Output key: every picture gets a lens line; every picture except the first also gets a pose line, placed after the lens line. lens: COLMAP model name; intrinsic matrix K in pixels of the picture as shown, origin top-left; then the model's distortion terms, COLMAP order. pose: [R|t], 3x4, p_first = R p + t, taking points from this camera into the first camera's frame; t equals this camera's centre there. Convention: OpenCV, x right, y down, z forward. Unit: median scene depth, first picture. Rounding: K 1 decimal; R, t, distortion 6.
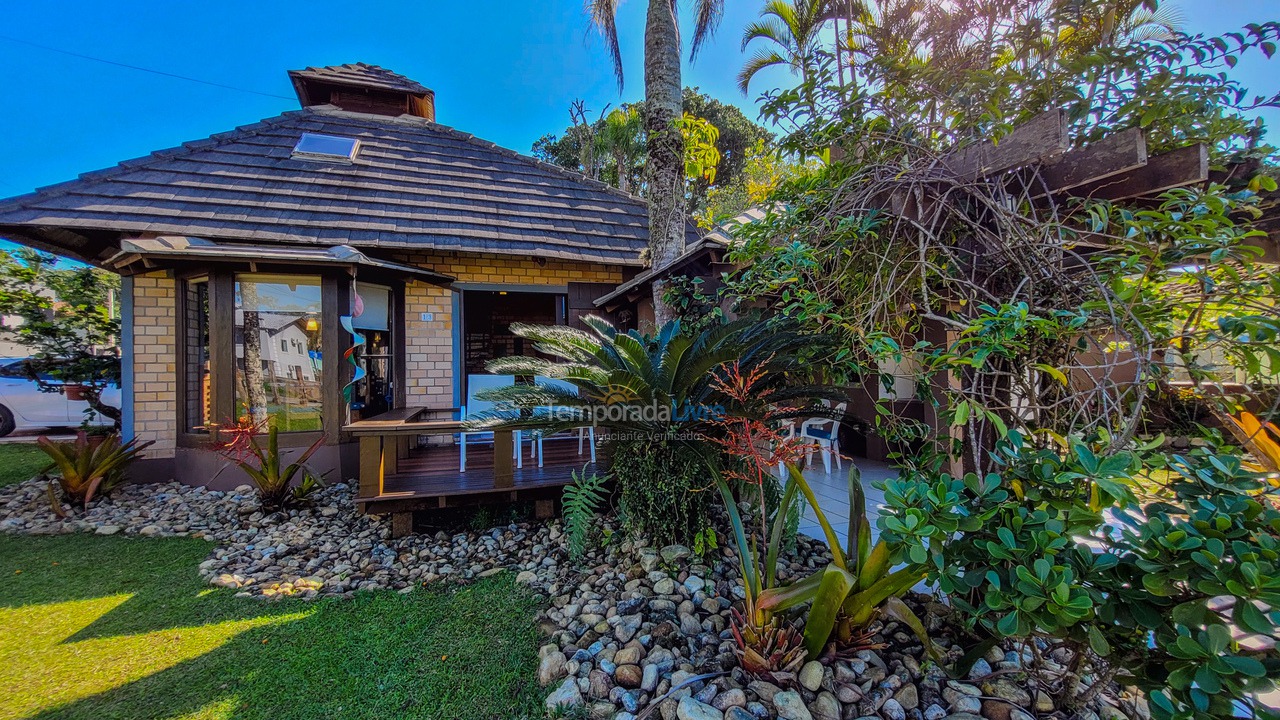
lens RADIAL K [[509.0, 0, 634.9], [0, 509.0, 366.9], [0, 0, 1]] dist [-0.000461, -0.010271]
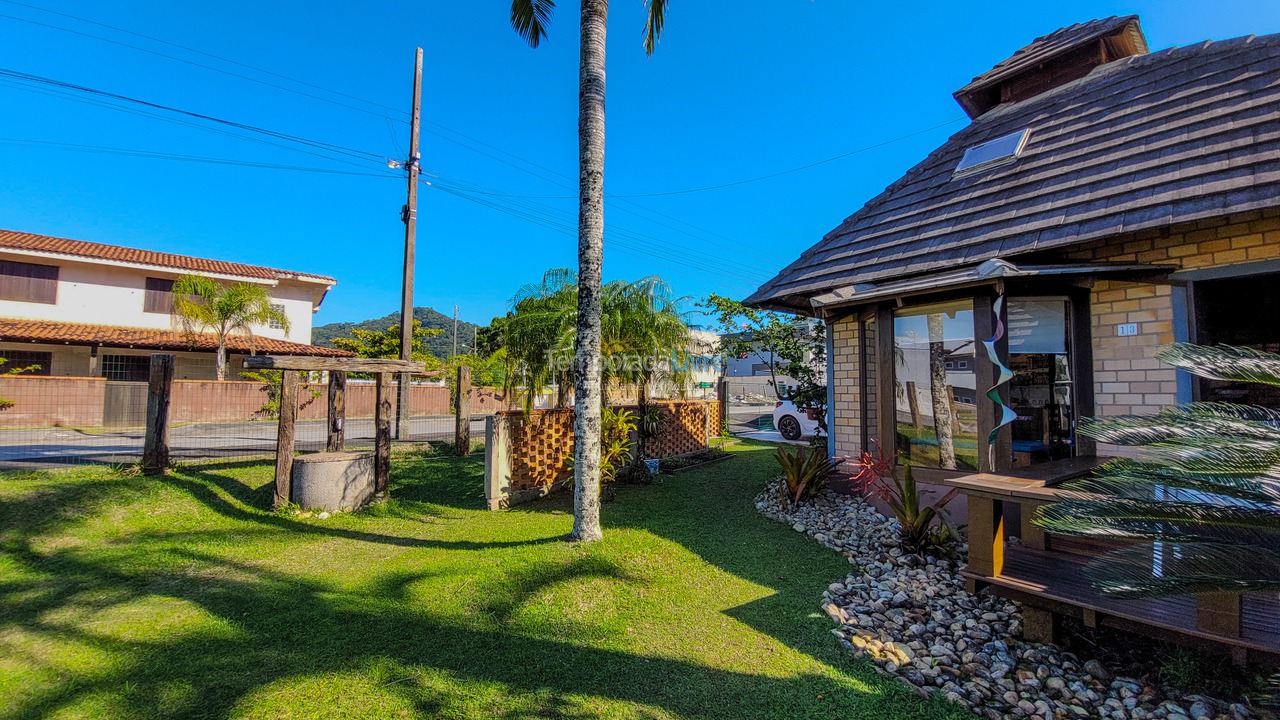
lens RADIAL K [[509.0, 0, 634.9], [0, 509.0, 366.9], [0, 0, 1]] dist [-0.000461, -0.010271]
pose [[0.305064, -0.042349, -0.951390, 0.048320], [0.002609, 0.999044, -0.043633, -0.020514], [0.952328, 0.010828, 0.304883, 0.158021]]
